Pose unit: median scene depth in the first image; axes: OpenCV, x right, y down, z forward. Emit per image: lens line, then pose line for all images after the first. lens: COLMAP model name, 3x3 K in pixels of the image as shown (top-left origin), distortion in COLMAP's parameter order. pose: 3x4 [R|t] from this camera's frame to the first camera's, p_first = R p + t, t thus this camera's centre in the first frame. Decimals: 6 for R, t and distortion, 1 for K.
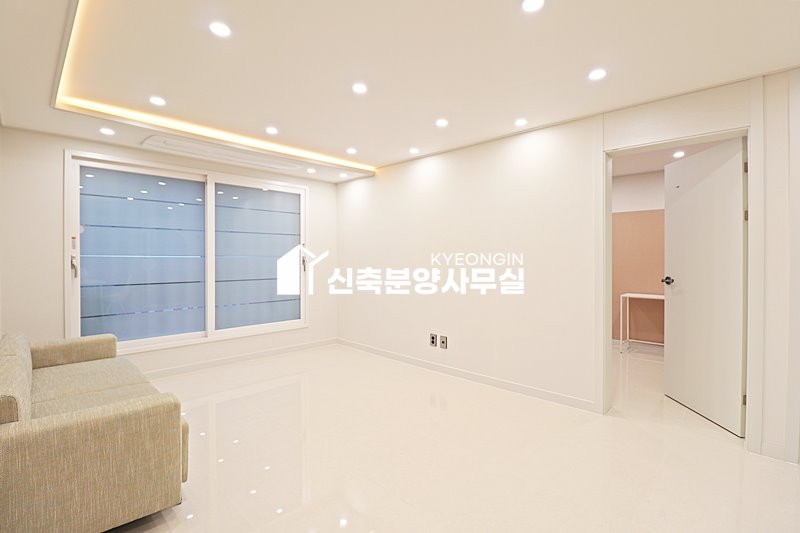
lens RADIAL K [[370.4, 0, 399.8], [0, 370.4, 261.7], [0, 0, 1]] dist [-0.006730, -0.007595]
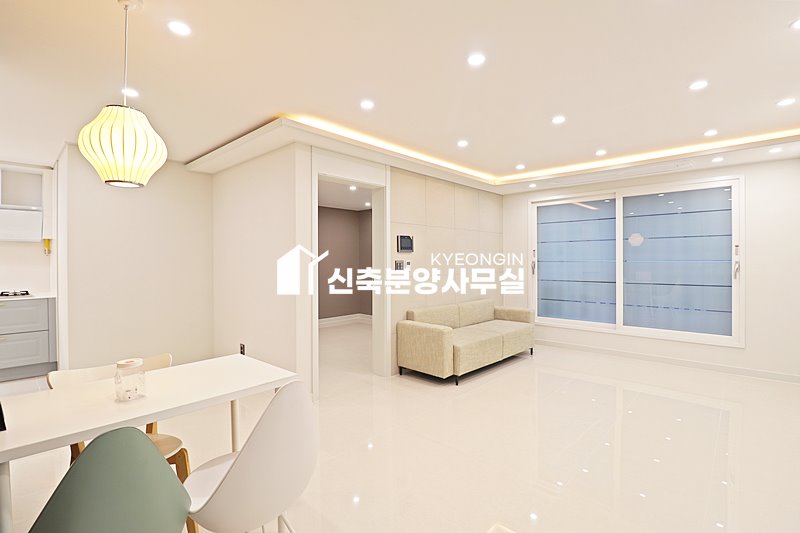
lens RADIAL K [[370.4, 0, 406.7], [0, 370.4, 262.3], [0, 0, 1]] dist [-0.006730, -0.007595]
pose [[0.031132, 0.001654, -0.999514, 0.650021], [-0.007401, 0.999972, 0.001424, -0.007949], [0.999488, 0.007353, 0.031143, 0.299929]]
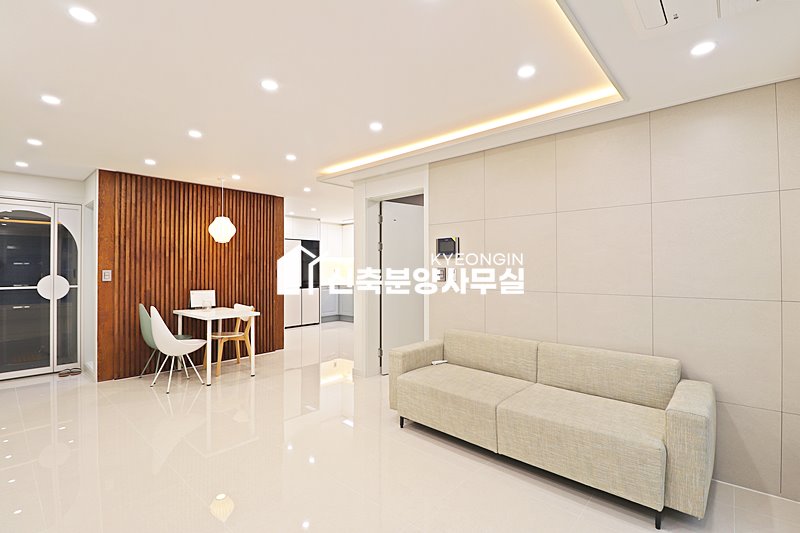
lens RADIAL K [[370.4, 0, 400.5], [0, 370.4, 264.3], [0, 0, 1]] dist [-0.006730, -0.007595]
pose [[-0.999106, 0.000749, -0.042268, -0.234744], [0.000806, 0.999999, -0.001327, -0.018723], [0.042267, -0.001360, -0.999105, 1.176880]]
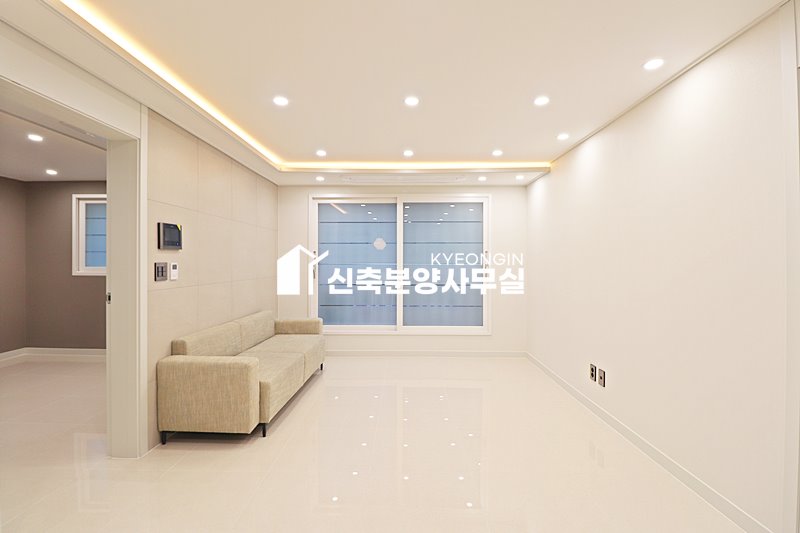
lens RADIAL K [[370.4, 0, 401.6], [0, 370.4, 262.9], [0, 0, 1]] dist [-0.006730, -0.007595]
pose [[0.689684, 0.000549, -0.724110, 0.378786], [-0.008560, 0.999936, -0.007394, -0.009525], [0.724059, 0.011298, 0.689645, 0.173322]]
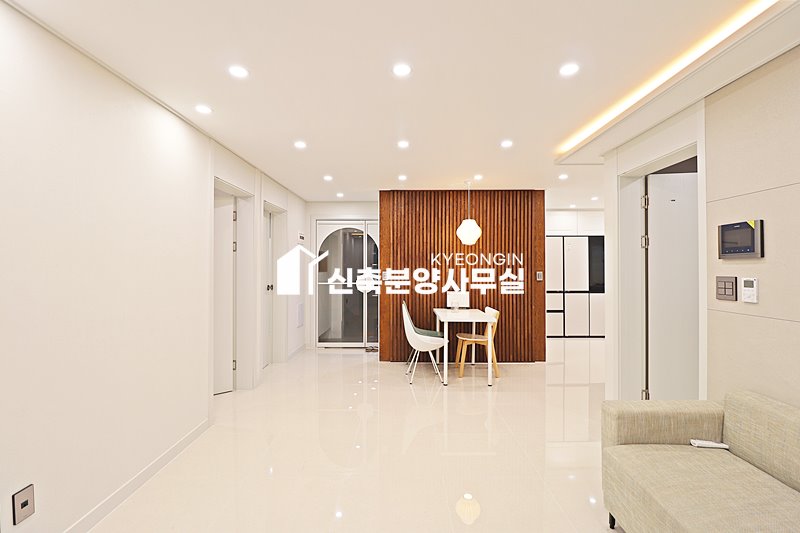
lens RADIAL K [[370.4, 0, 401.2], [0, 370.4, 263.7], [0, 0, 1]] dist [-0.006730, -0.007595]
pose [[-0.694881, 0.004076, 0.719113, -0.415104], [0.006145, 0.999981, 0.000270, -0.031239], [-0.719098, 0.004607, -0.694893, 0.957158]]
